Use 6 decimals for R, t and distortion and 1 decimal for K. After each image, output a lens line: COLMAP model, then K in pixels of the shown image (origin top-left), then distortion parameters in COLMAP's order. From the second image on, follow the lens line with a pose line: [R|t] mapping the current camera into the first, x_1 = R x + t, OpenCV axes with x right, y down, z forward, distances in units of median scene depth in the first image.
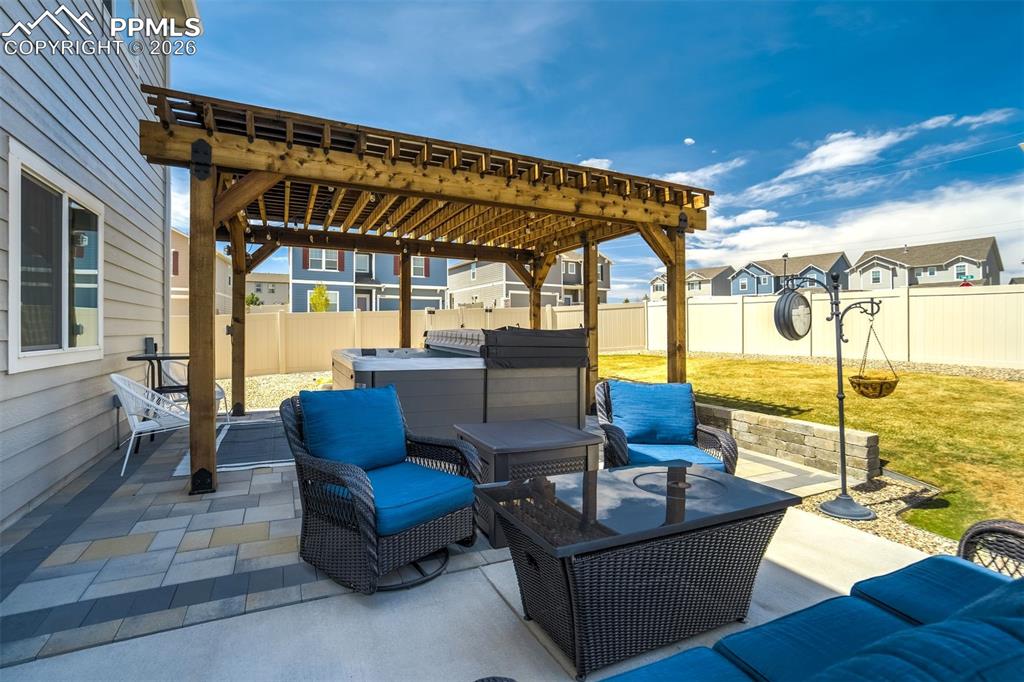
lens RADIAL K [[501.5, 0, 559.8], [0, 501.5, 330.2], [0, 0, 1]] dist [0.003161, 0.001174]
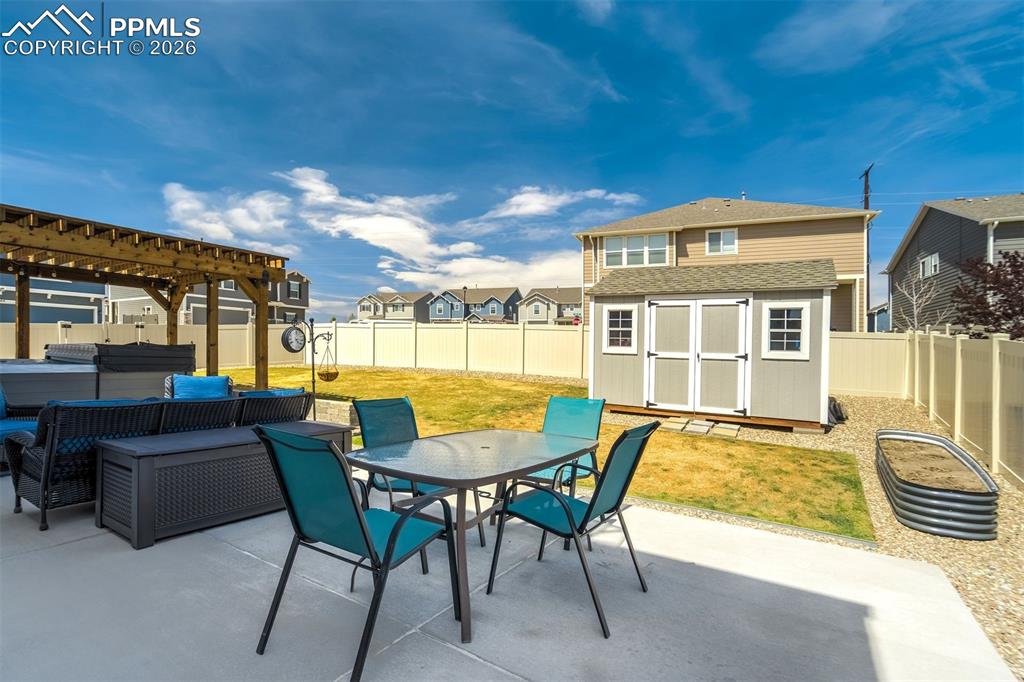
lens RADIAL K [[487.8, 0, 542.6], [0, 487.8, 361.8], [0, 0, 1]] dist [-0.016125, 0.001492]
pose [[0.872629, 0.001888, 0.488380, 0.037281], [-0.014521, 0.999651, 0.022082, 0.000051], [-0.488167, -0.026361, 0.872352, -0.102823]]
